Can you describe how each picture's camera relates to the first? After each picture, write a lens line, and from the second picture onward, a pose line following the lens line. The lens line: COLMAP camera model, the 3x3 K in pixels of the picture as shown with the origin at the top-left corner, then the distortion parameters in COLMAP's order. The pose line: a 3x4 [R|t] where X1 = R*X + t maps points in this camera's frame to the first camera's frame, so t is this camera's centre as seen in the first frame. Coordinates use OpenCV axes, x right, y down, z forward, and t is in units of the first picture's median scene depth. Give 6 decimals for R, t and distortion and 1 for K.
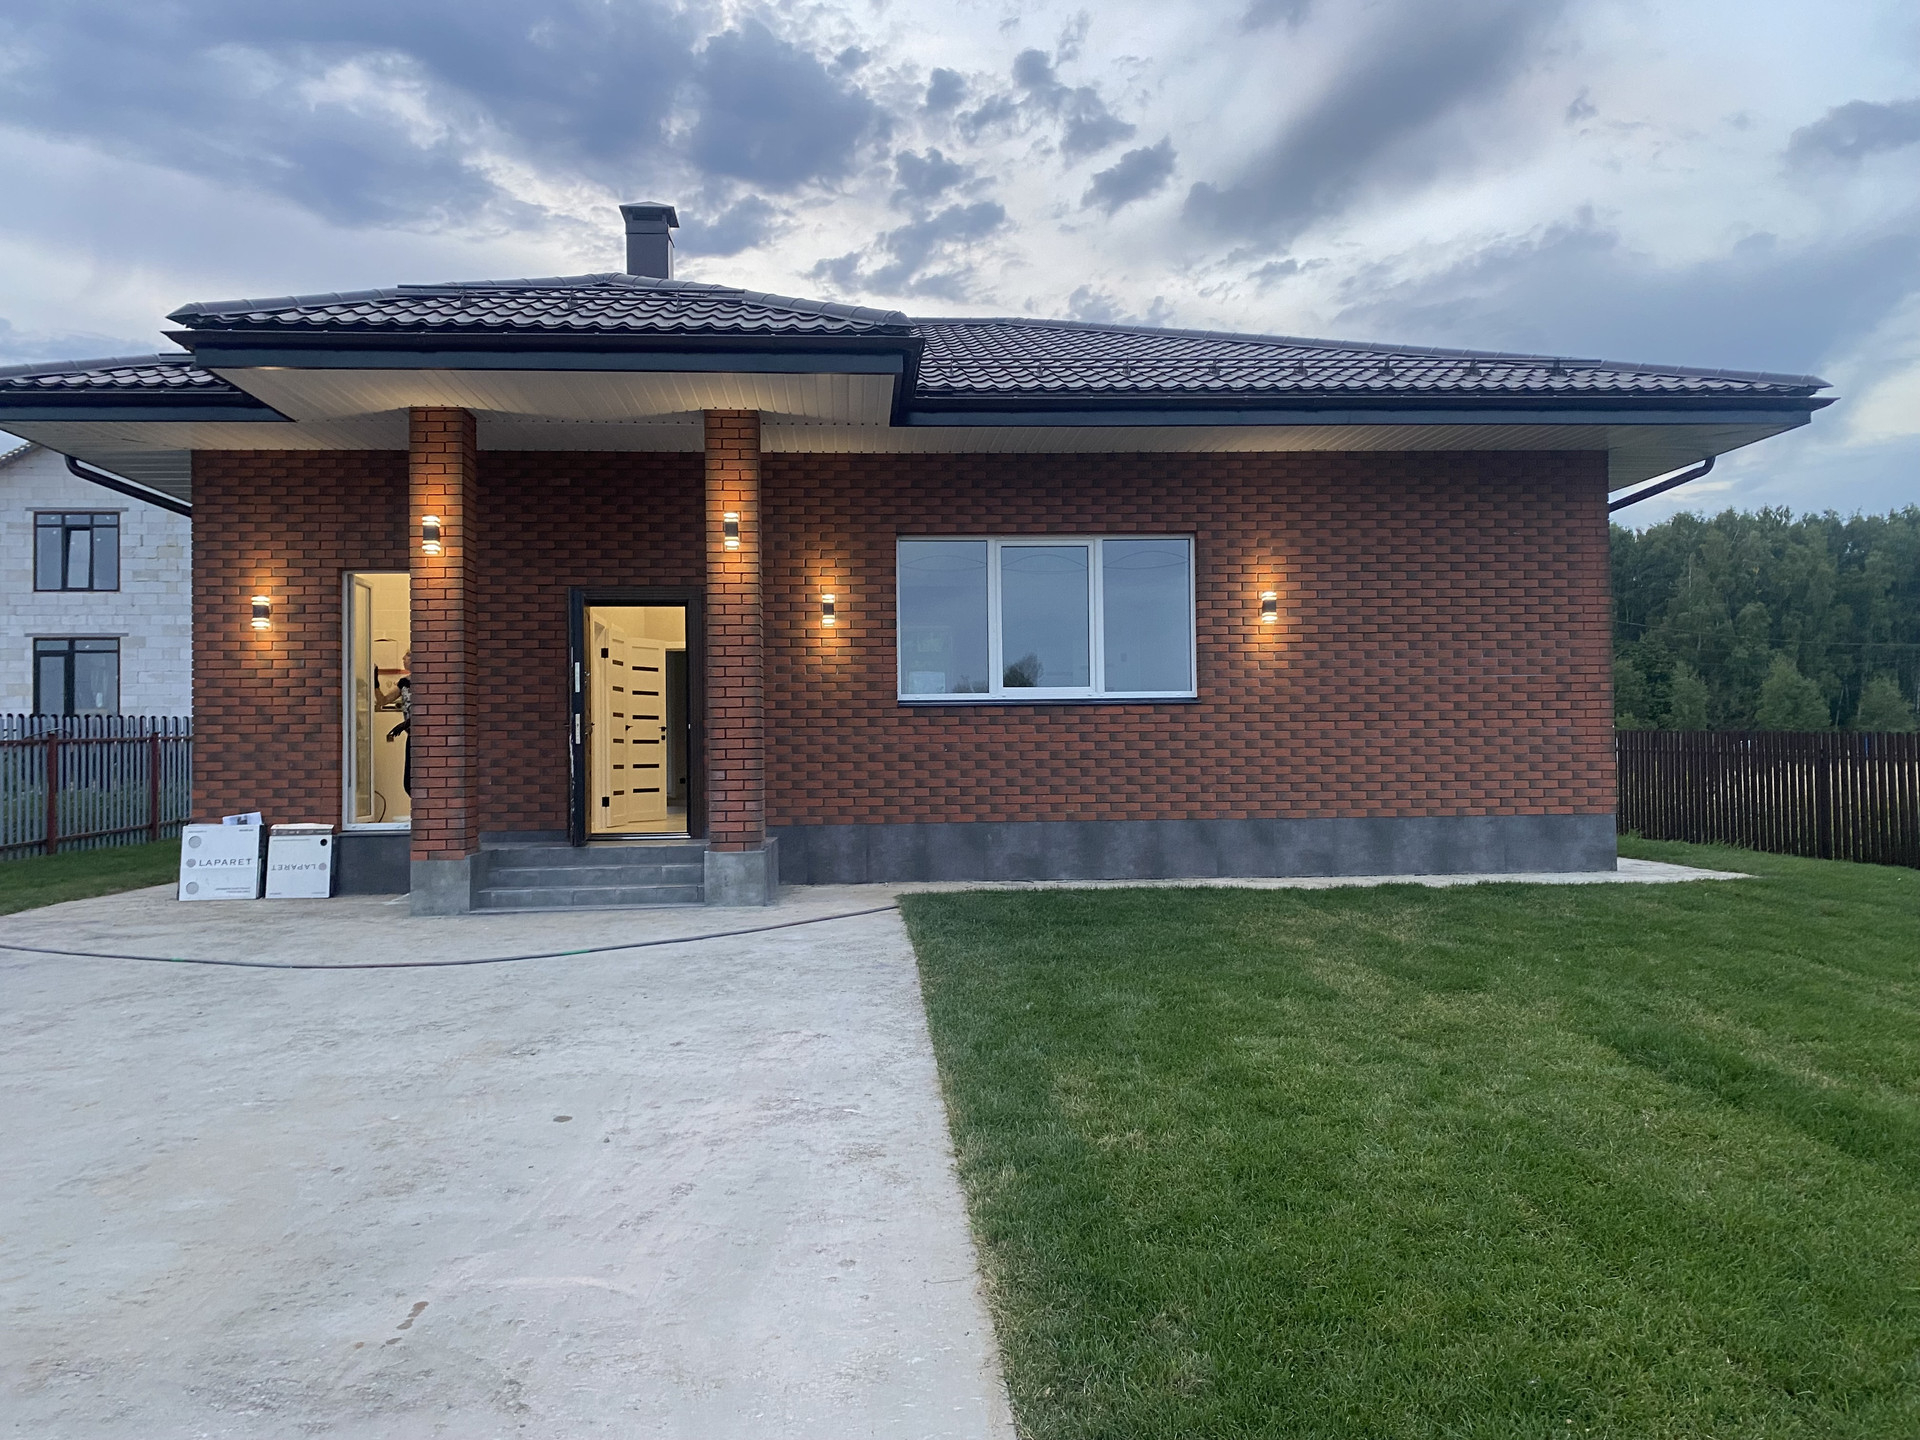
lens RADIAL K [[1498.6, 0, 947.5], [0, 1498.6, 703.4], [0, 0, 1]] dist [0.051221, -0.091968]
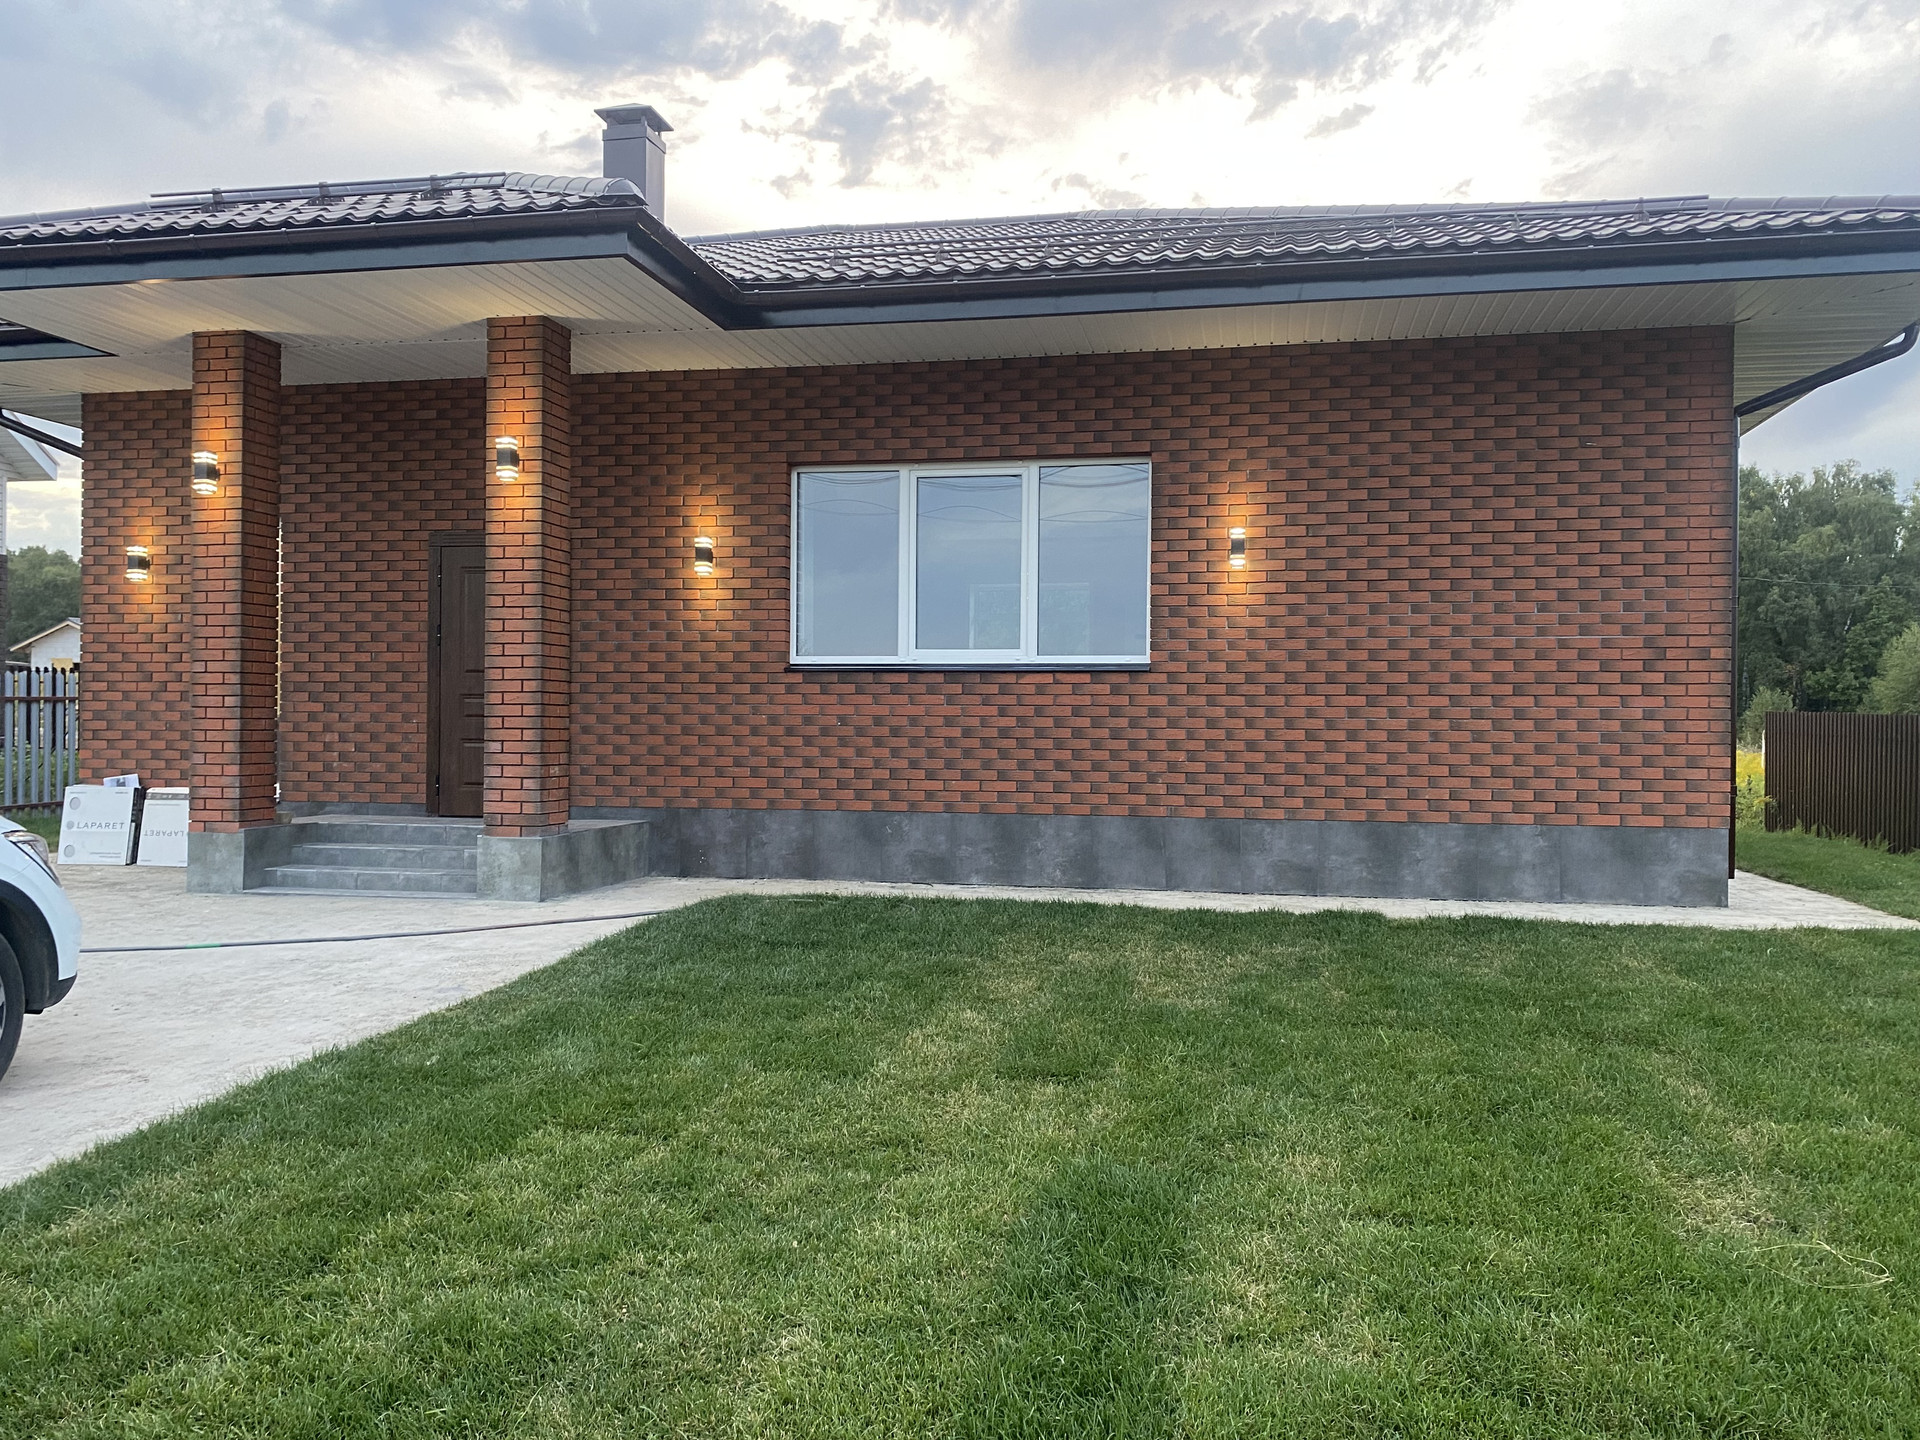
lens RADIAL K [[1550.3, 0, 967.8], [0, 1550.3, 721.3], [0, 0, 1]] dist [0.017380, -0.025668]
pose [[0.963759, 0.018974, -0.266099, 0.296187], [-0.011188, 0.999465, 0.030744, 0.002690], [0.266540, -0.026653, 0.963455, 0.188499]]
